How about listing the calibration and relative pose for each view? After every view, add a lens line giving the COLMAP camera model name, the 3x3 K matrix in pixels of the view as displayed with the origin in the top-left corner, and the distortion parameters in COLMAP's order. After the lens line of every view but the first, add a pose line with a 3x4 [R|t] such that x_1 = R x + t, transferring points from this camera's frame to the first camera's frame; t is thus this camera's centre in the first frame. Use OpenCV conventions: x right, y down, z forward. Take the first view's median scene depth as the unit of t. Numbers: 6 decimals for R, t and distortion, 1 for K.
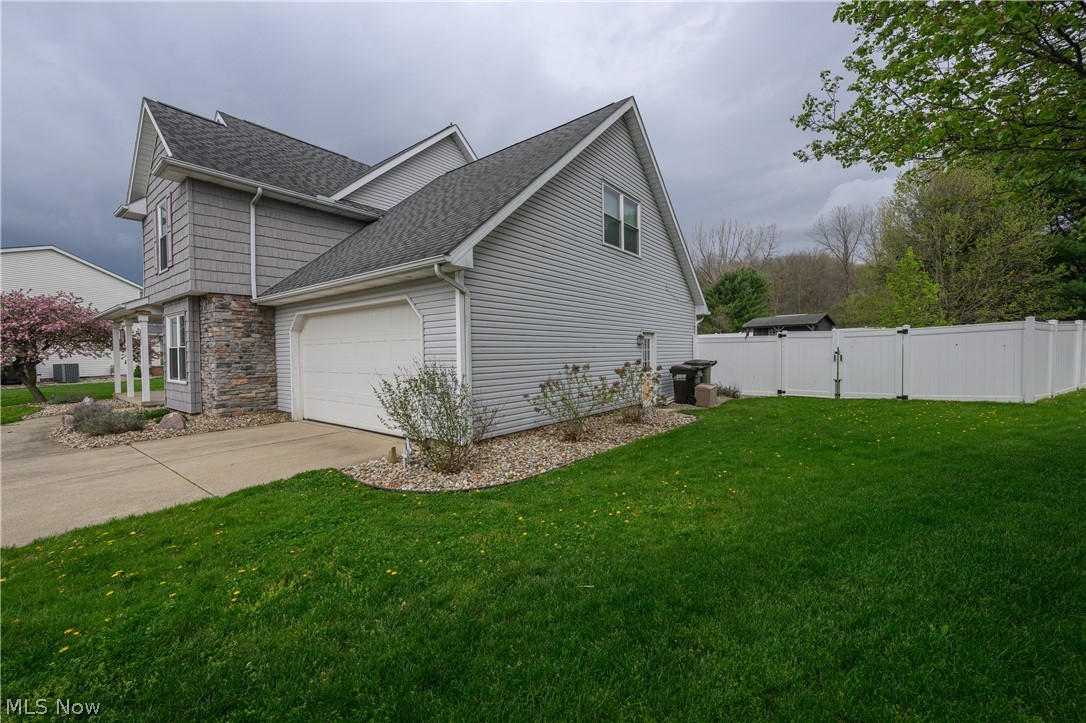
lens RADIAL K [[424.6, 0, 538.8], [0, 424.6, 360.6], [0, 0, 1]] dist [-0.000520, -0.000067]
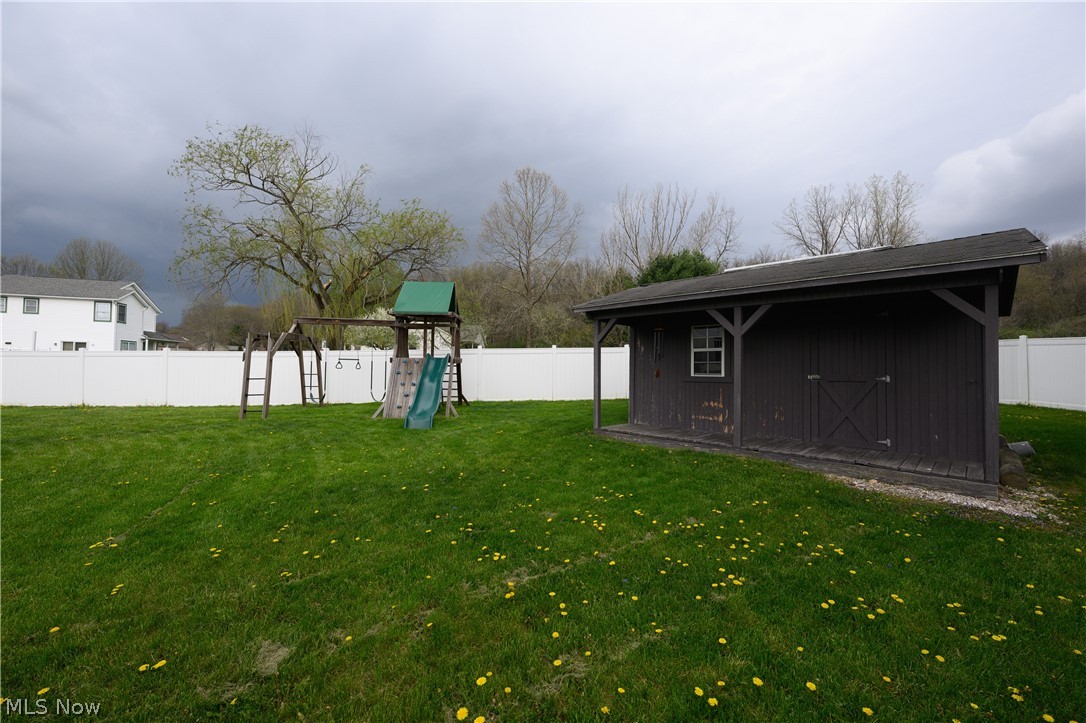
lens RADIAL K [[424.6, 0, 538.8], [0, 424.6, 360.6], [0, 0, 1]] dist [-0.000520, -0.000067]
pose [[0.996324, 0.033176, 0.078979, 0.205812], [-0.030058, 0.998734, -0.040337, -0.021409], [-0.080217, 0.037815, 0.996060, 0.365066]]
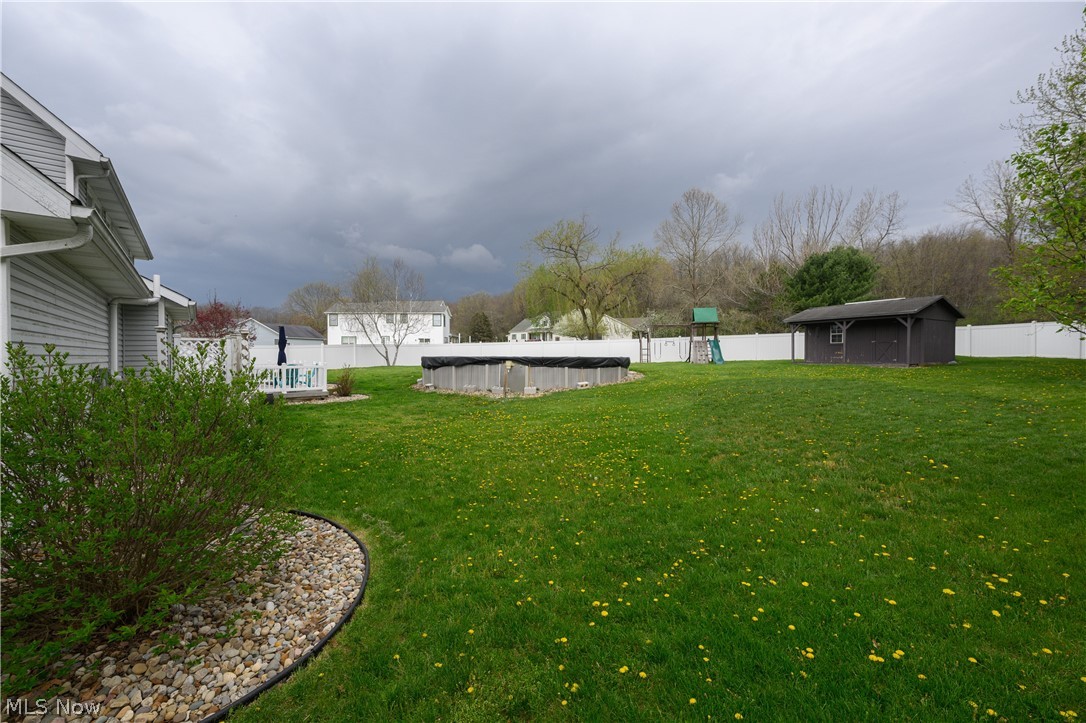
lens RADIAL K [[424.6, 0, 538.8], [0, 424.6, 360.6], [0, 0, 1]] dist [-0.000520, -0.000067]
pose [[0.976184, 0.019420, -0.216074, 0.124789], [-0.020724, 0.999778, -0.003771, -0.006766], [0.215953, 0.008160, 0.976370, 0.153272]]
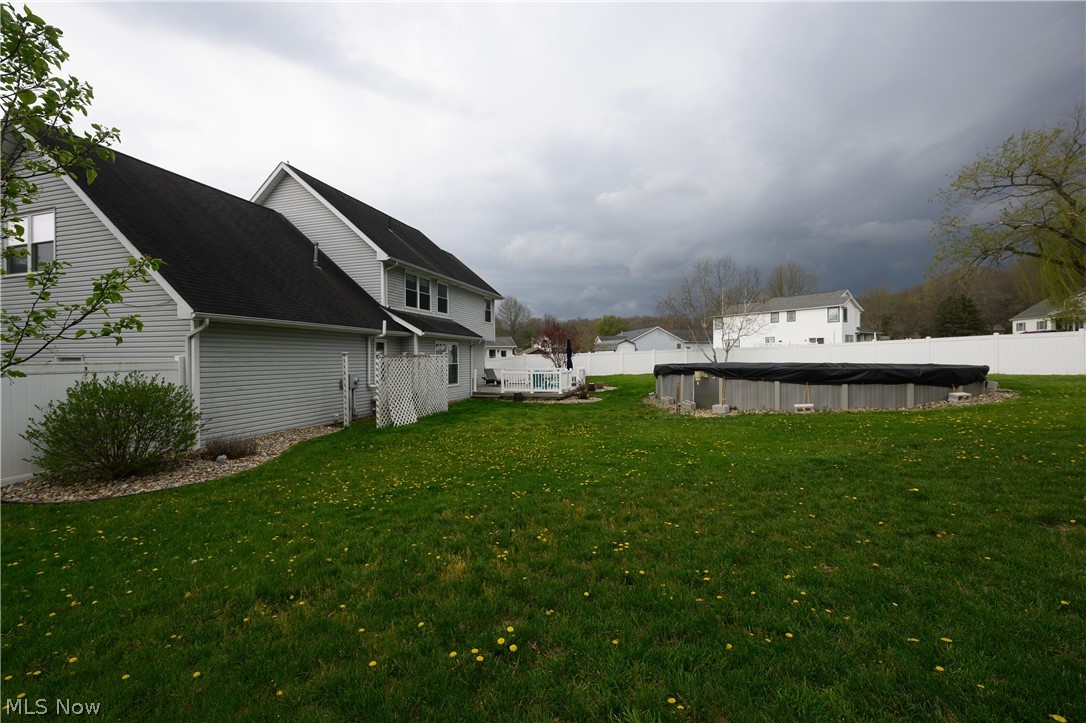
lens RADIAL K [[424.6, 0, 538.8], [0, 424.6, 360.6], [0, 0, 1]] dist [-0.000520, -0.000067]
pose [[0.376759, 0.019963, -0.926096, 0.194857], [-0.017396, 0.999744, 0.014473, -0.012326], [0.926148, 0.010658, 0.377010, 0.218039]]
